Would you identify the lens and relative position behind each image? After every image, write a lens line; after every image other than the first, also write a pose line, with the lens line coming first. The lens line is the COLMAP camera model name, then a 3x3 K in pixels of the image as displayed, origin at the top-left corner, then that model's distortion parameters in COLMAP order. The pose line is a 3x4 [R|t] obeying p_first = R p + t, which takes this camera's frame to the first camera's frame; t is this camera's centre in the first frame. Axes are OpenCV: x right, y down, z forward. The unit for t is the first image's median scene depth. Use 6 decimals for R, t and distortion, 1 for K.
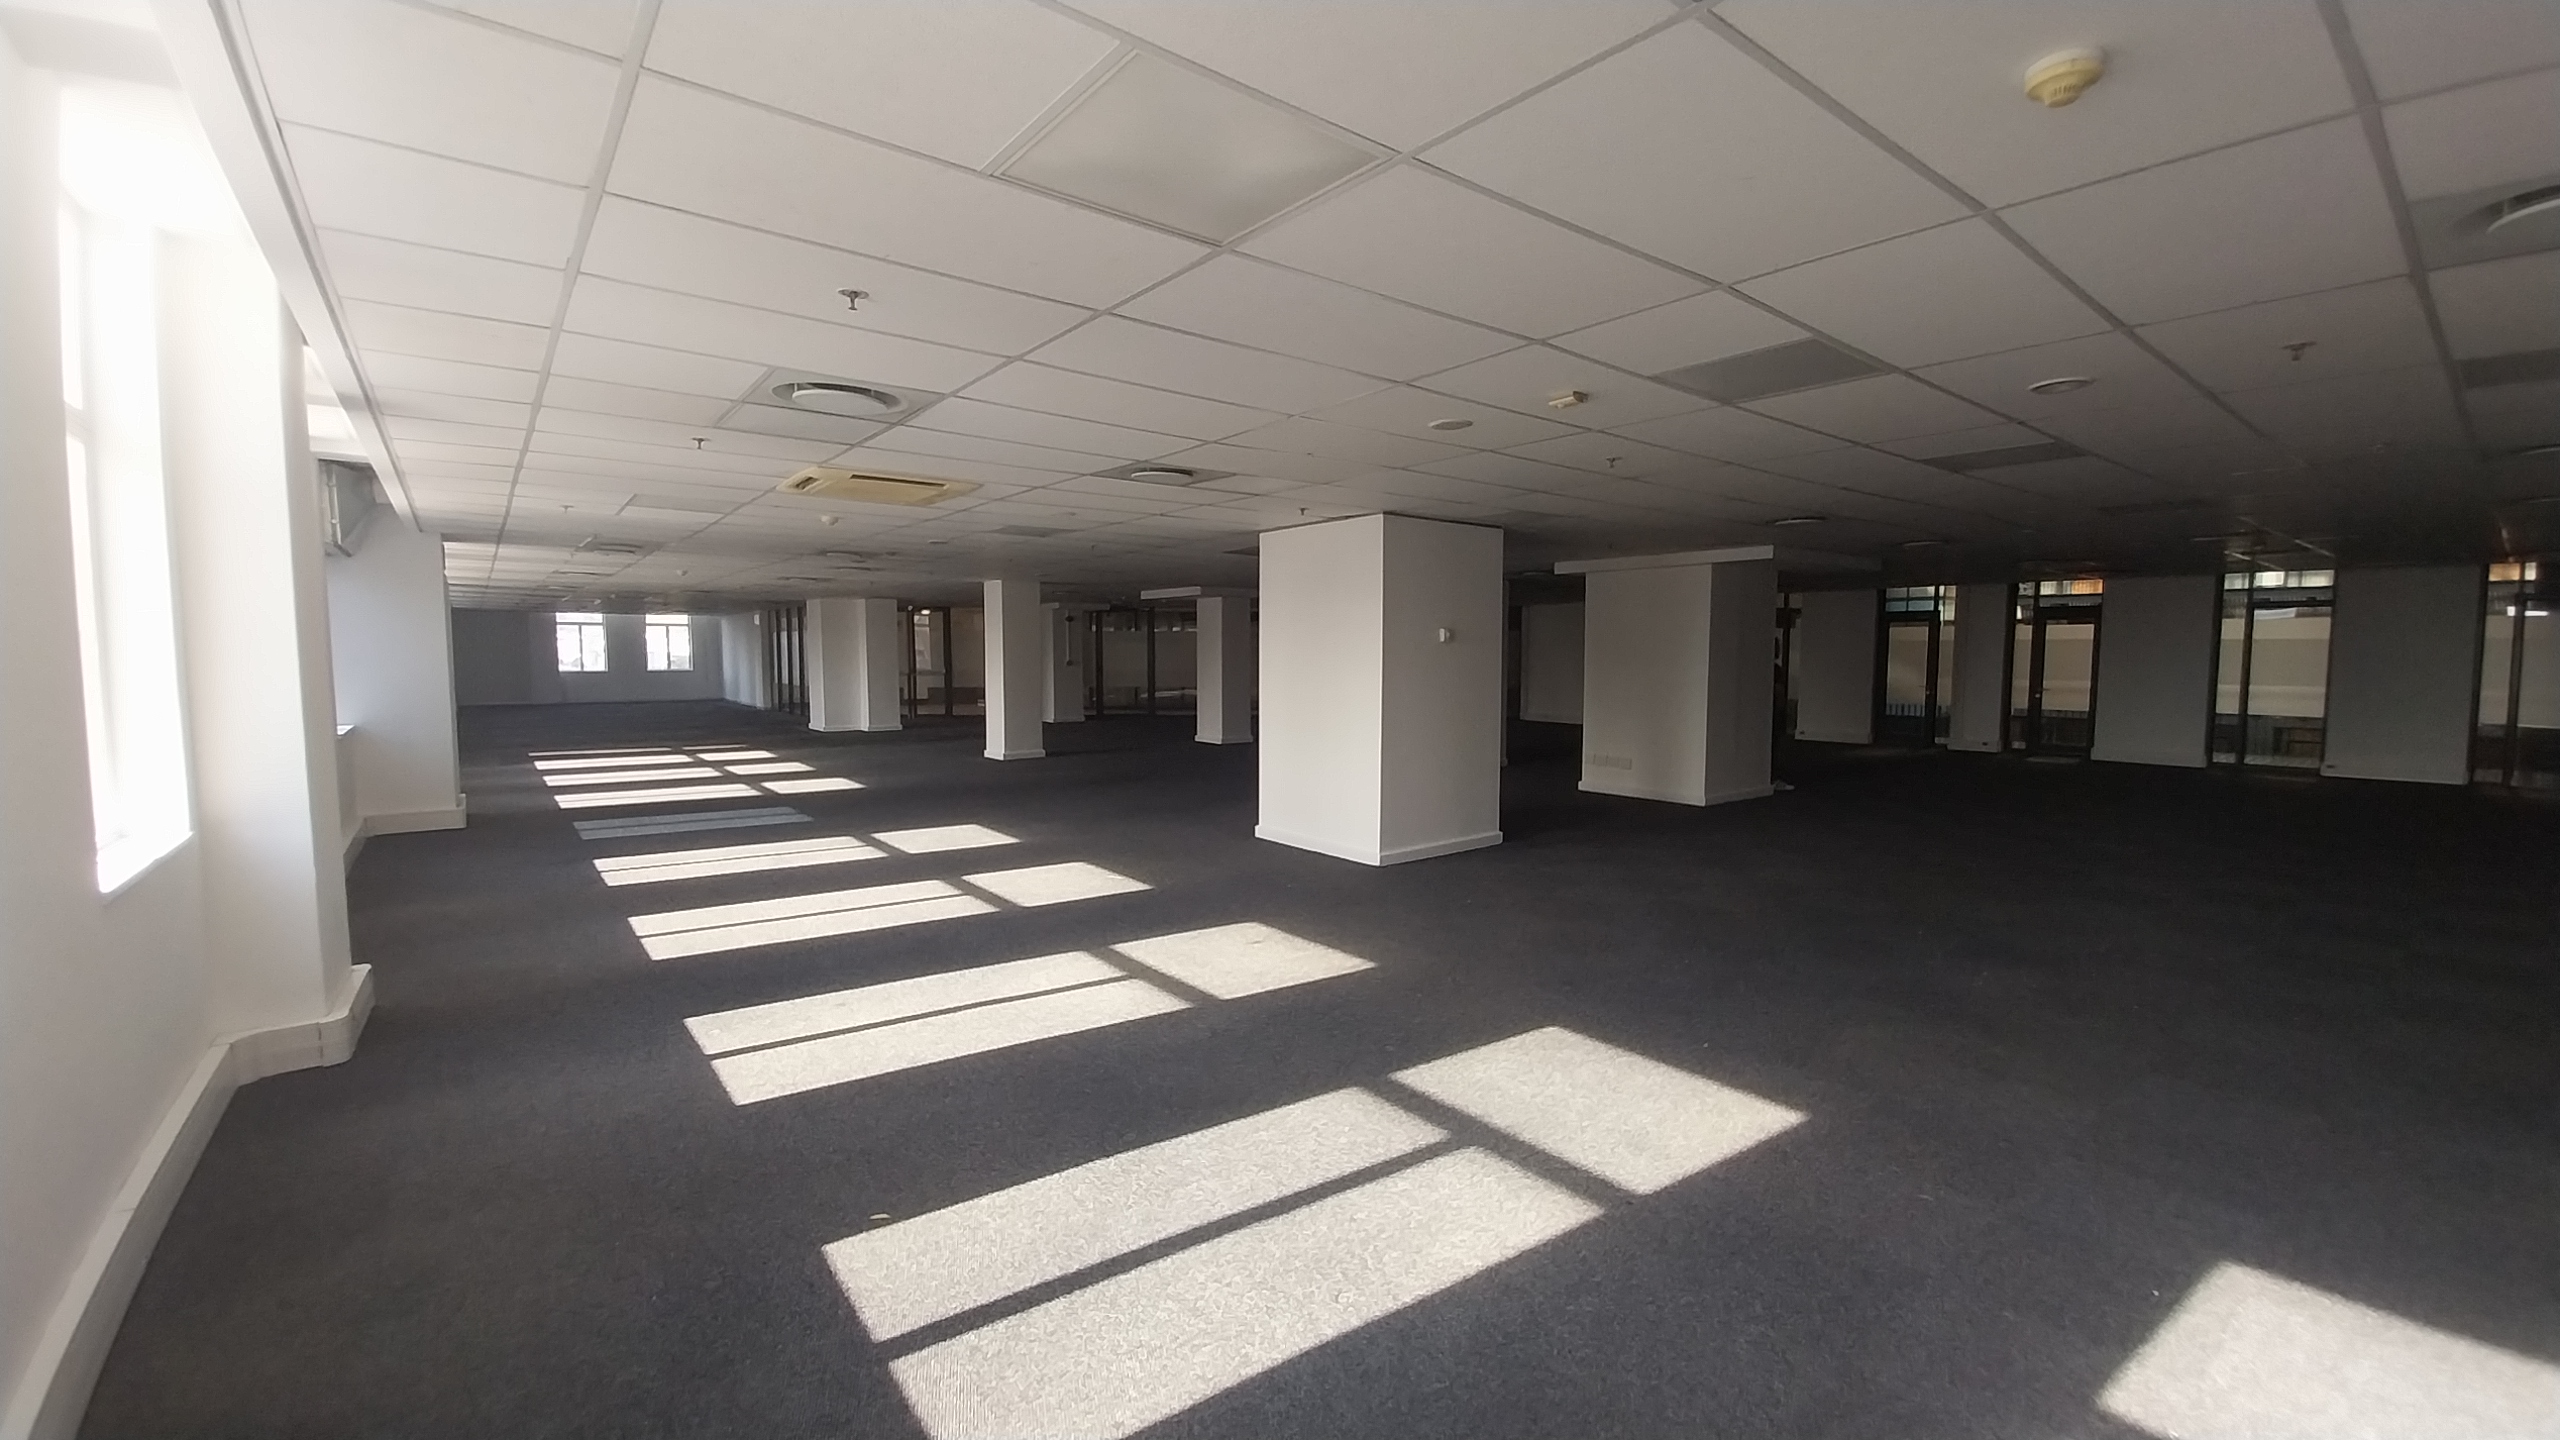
lens RADIAL K [[1016.6, 0, 1338.6], [0, 1016.6, 734.7], [0, 0, 1]] dist [0.006028, -0.008591]
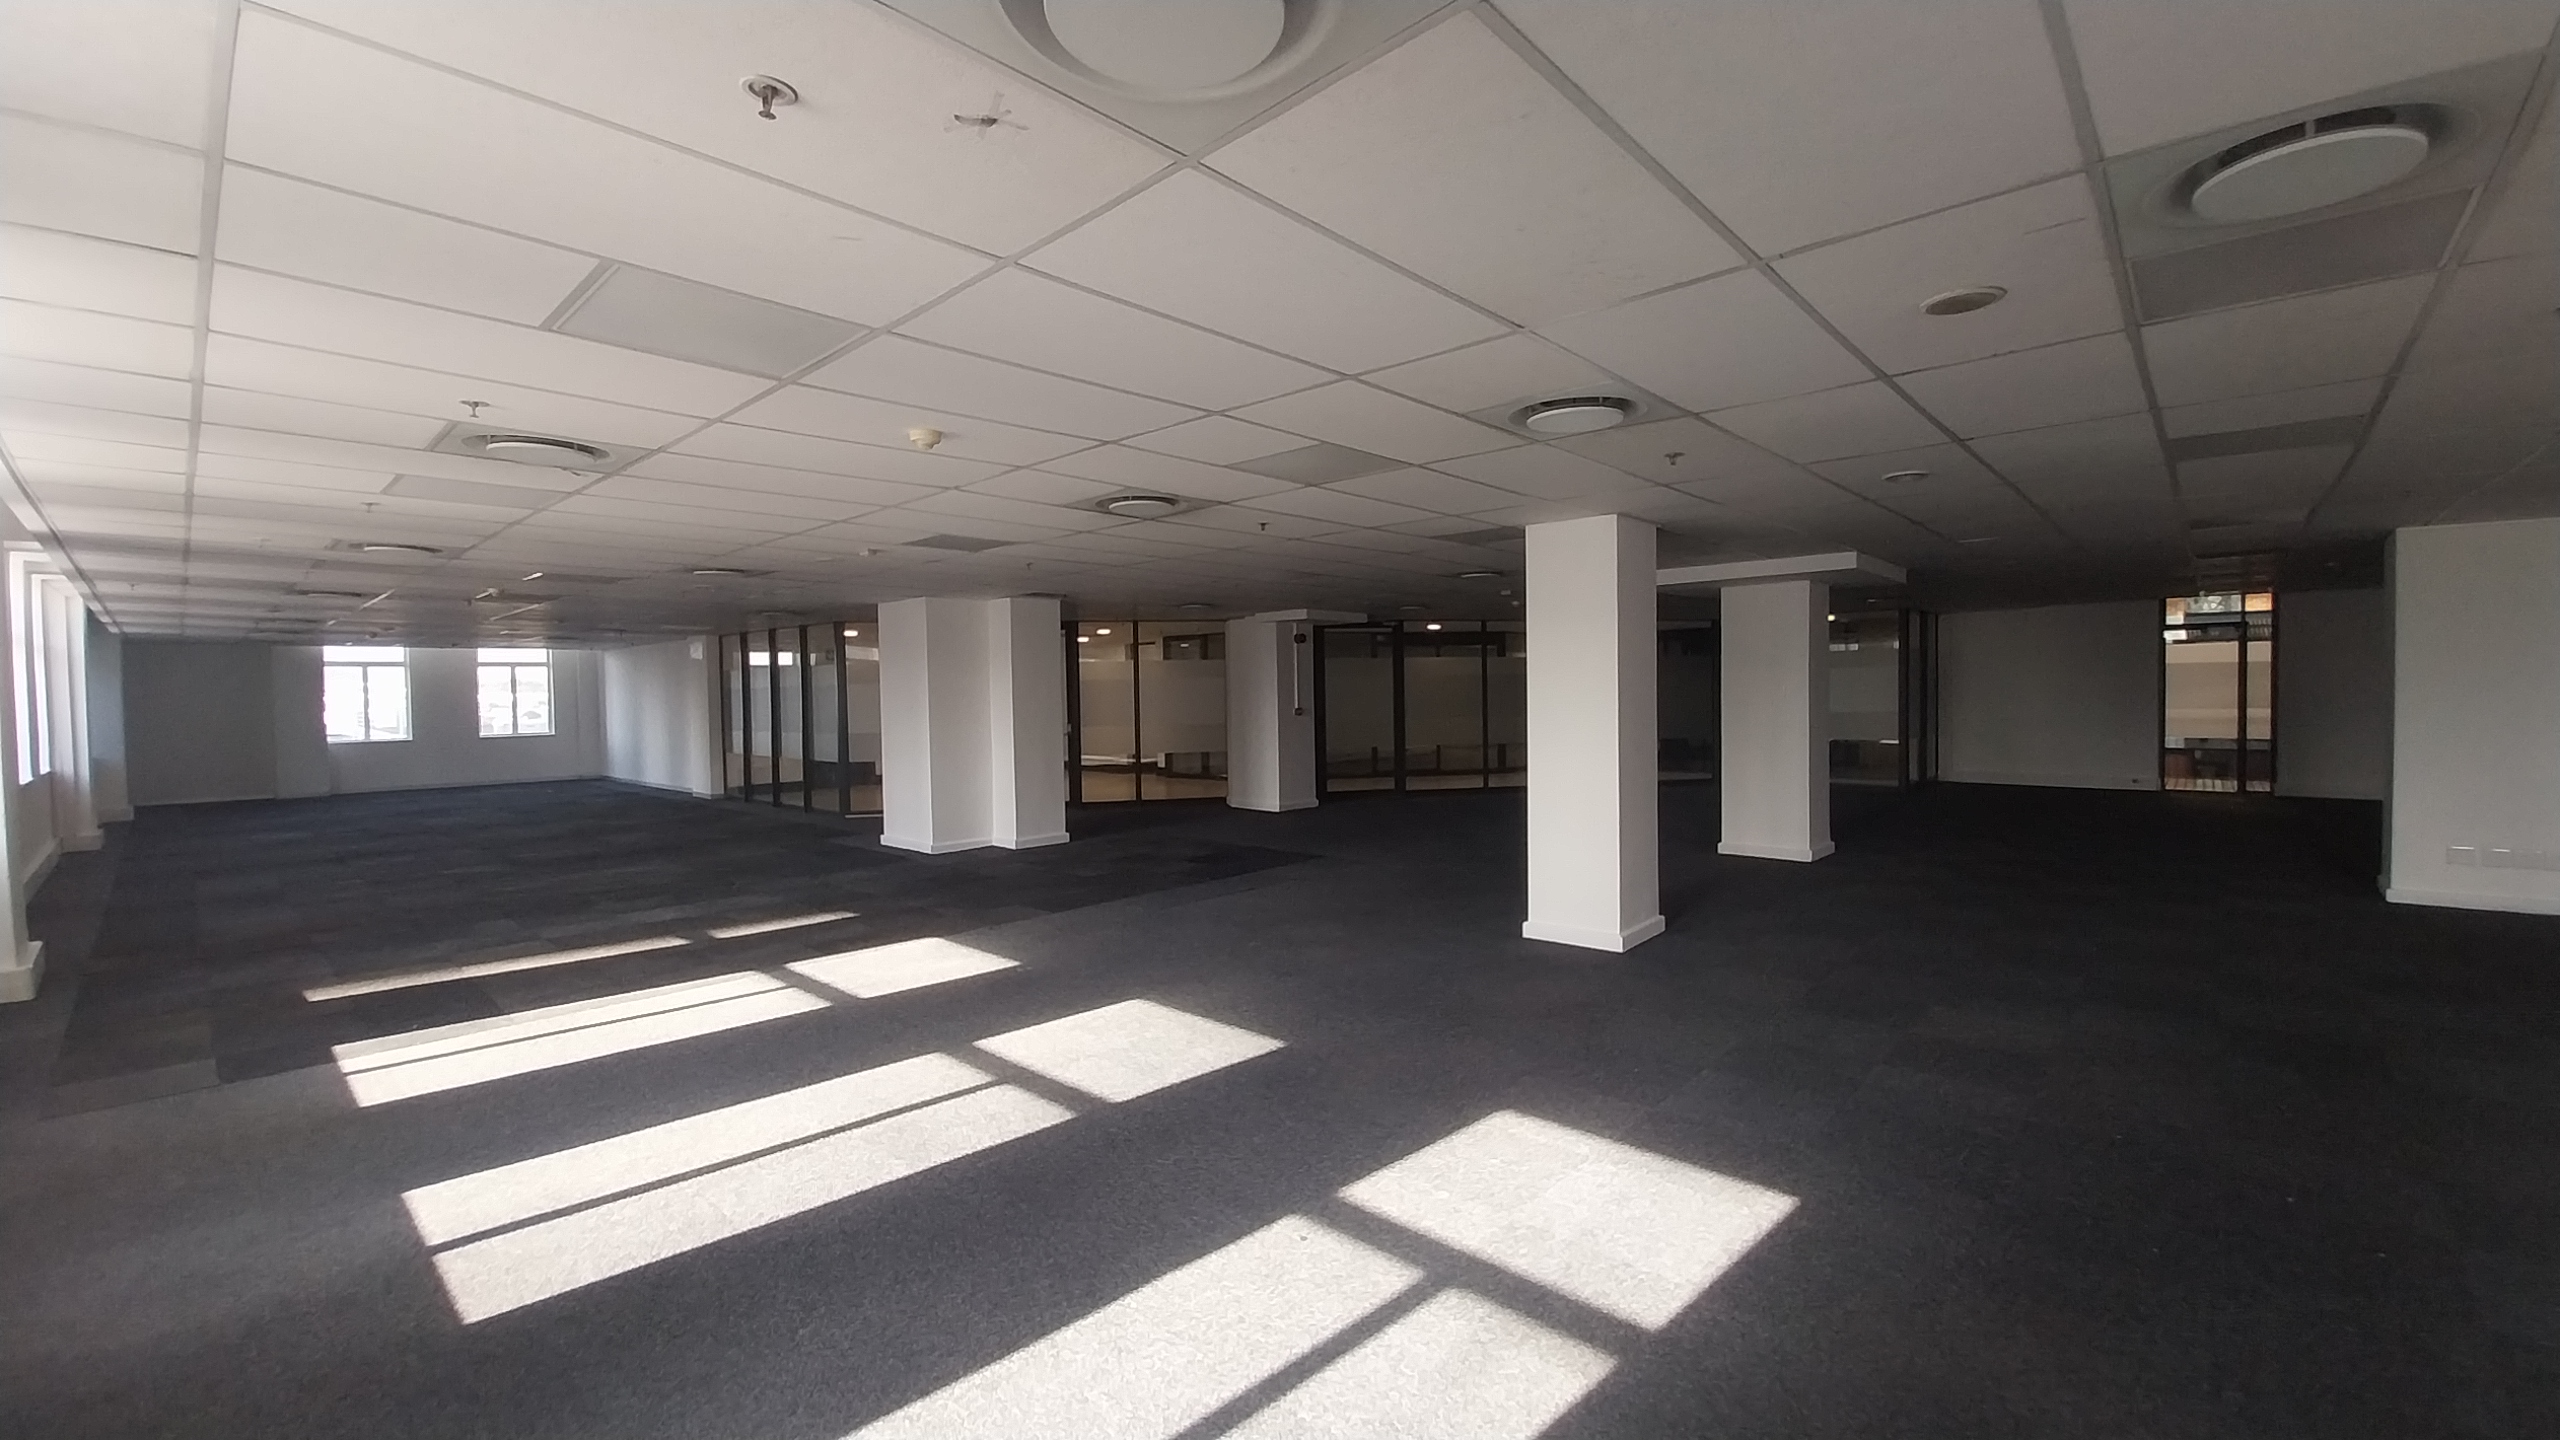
lens RADIAL K [[1016.6, 0, 1277.9], [0, 1016.6, 718.3], [0, 0, 1]] dist [0.006028, -0.008591]
pose [[0.988625, -0.021800, 0.148814, -0.284349], [0.030400, 0.997981, -0.055768, -0.024495], [-0.147298, 0.059658, 0.987291, 0.306490]]
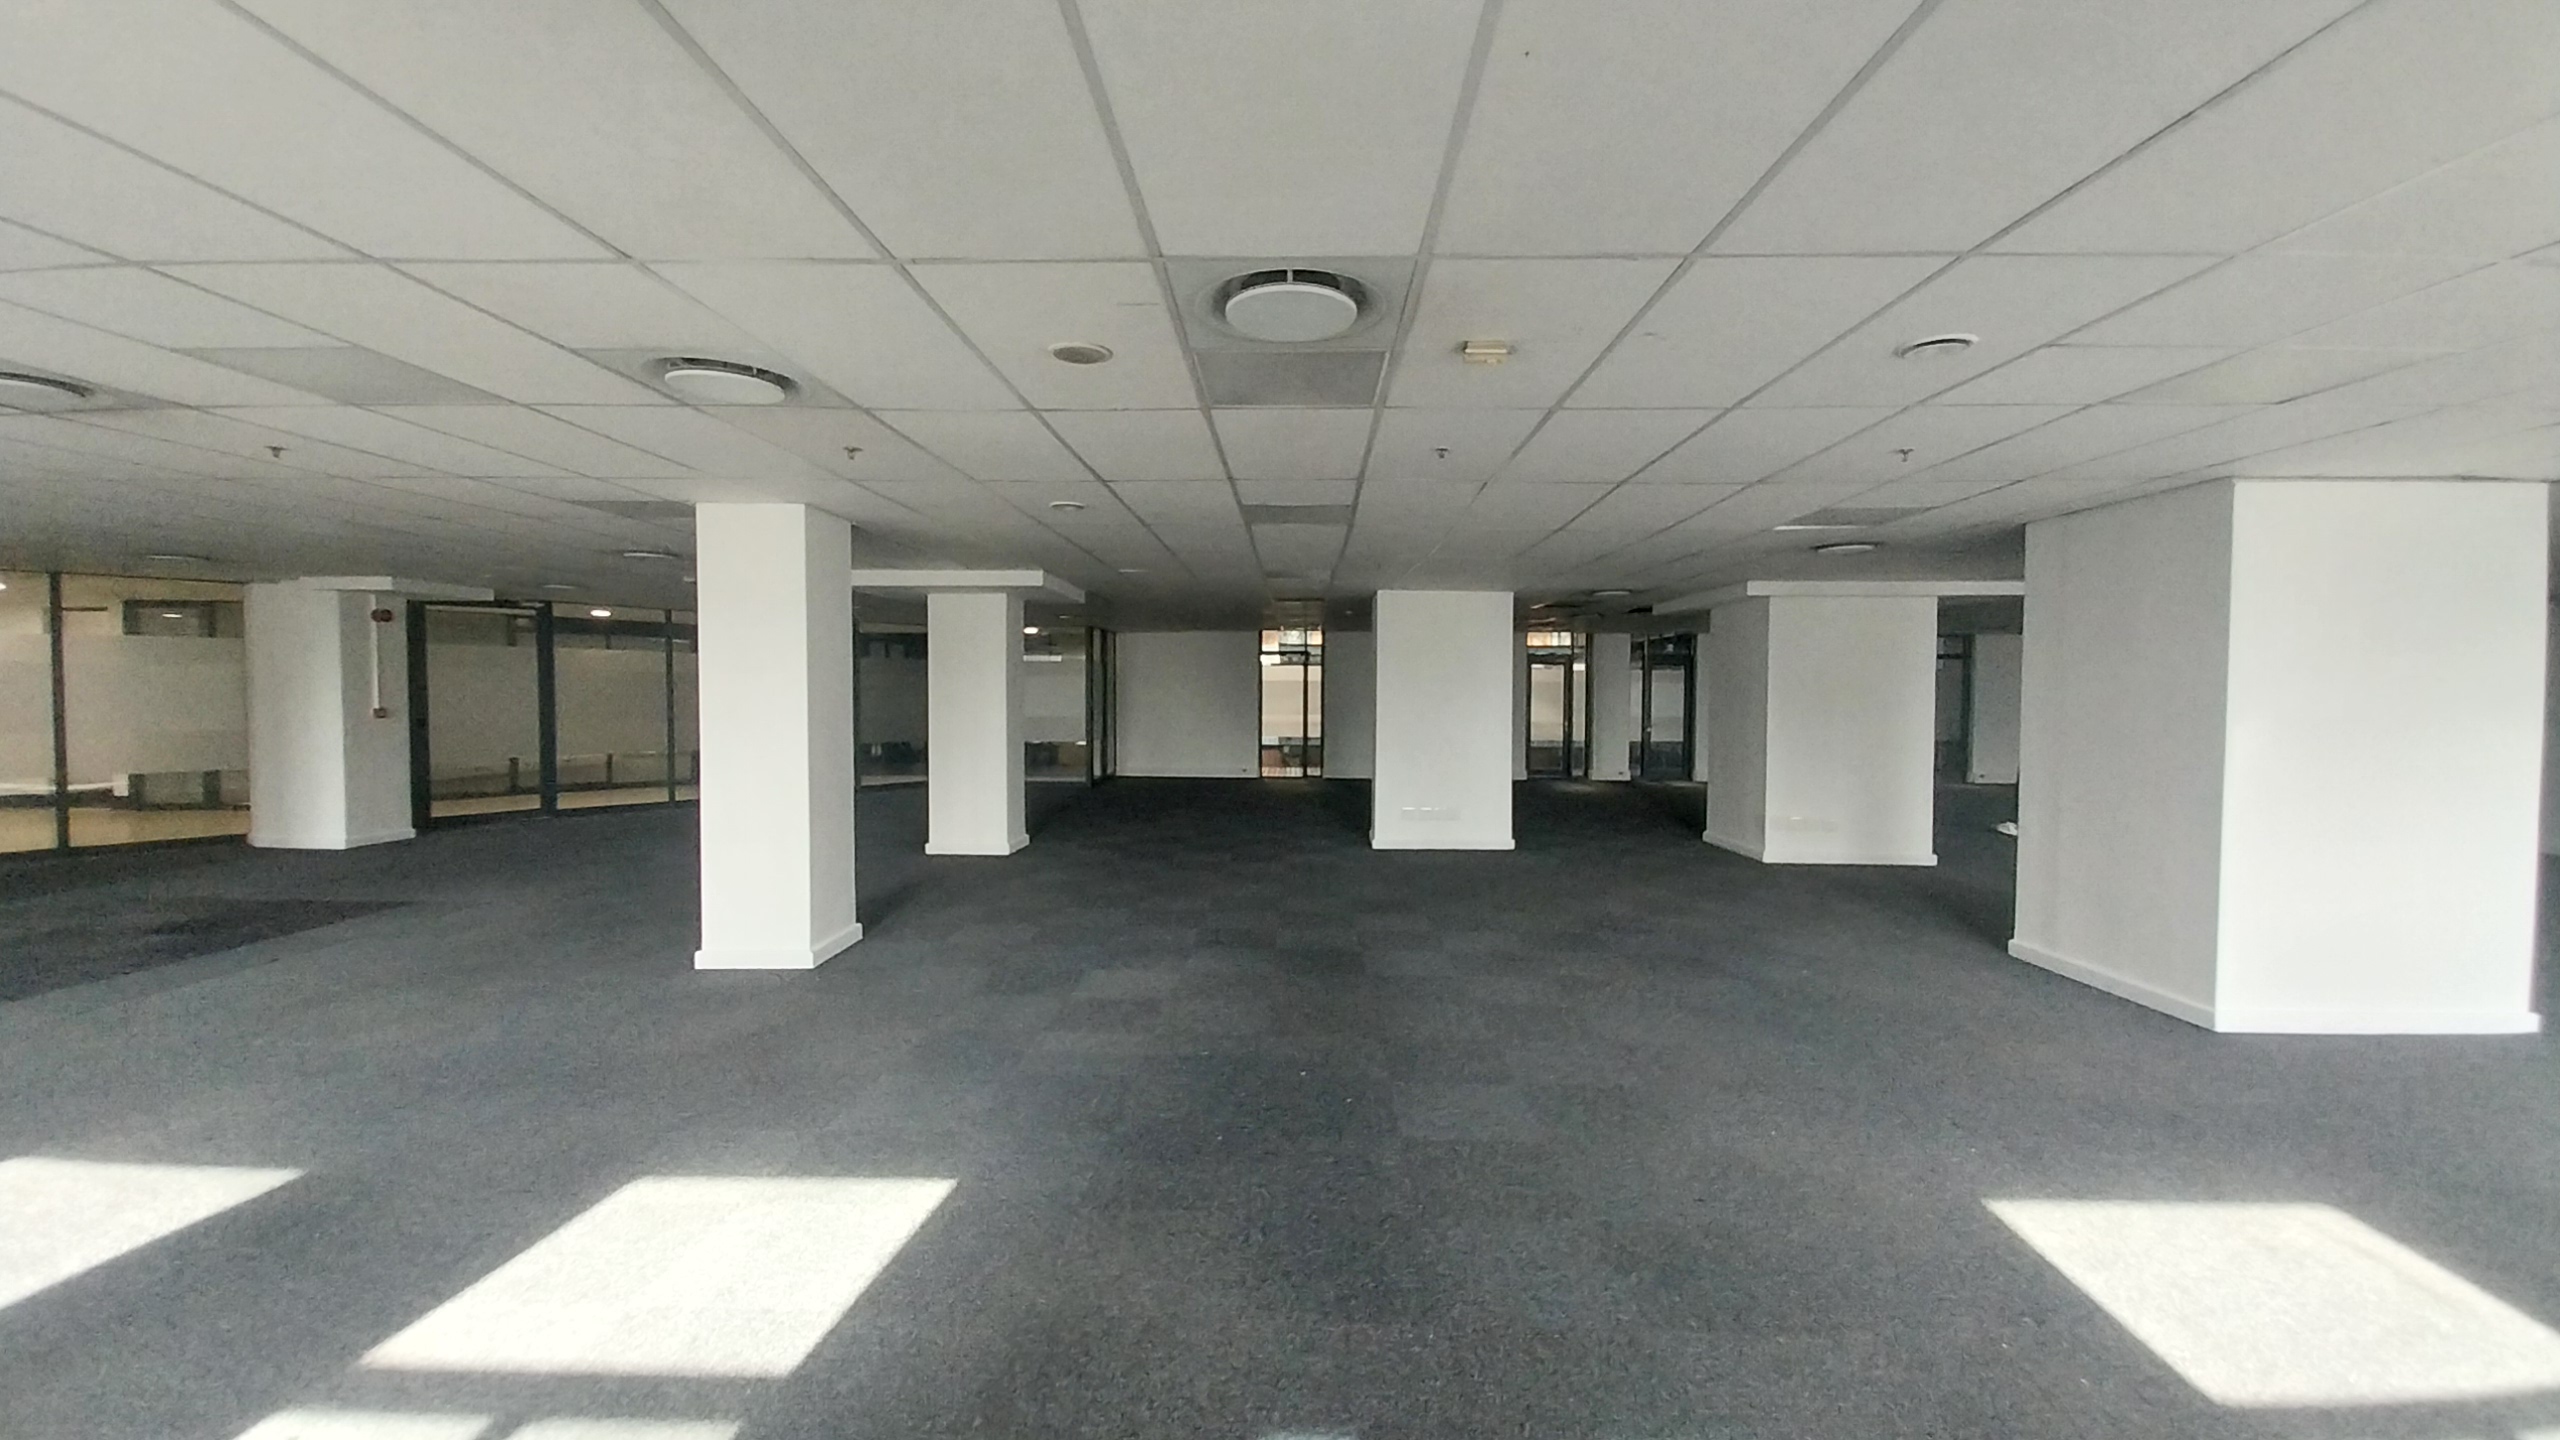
lens RADIAL K [[1016.6, 0, 1283.7], [0, 1016.6, 726.6], [0, 0, 1]] dist [0.006028, -0.008591]
pose [[0.636010, -0.025294, 0.771266, -0.278664], [0.060311, 0.998035, -0.017004, -0.024100], [-0.769320, 0.057331, 0.636285, 0.305820]]
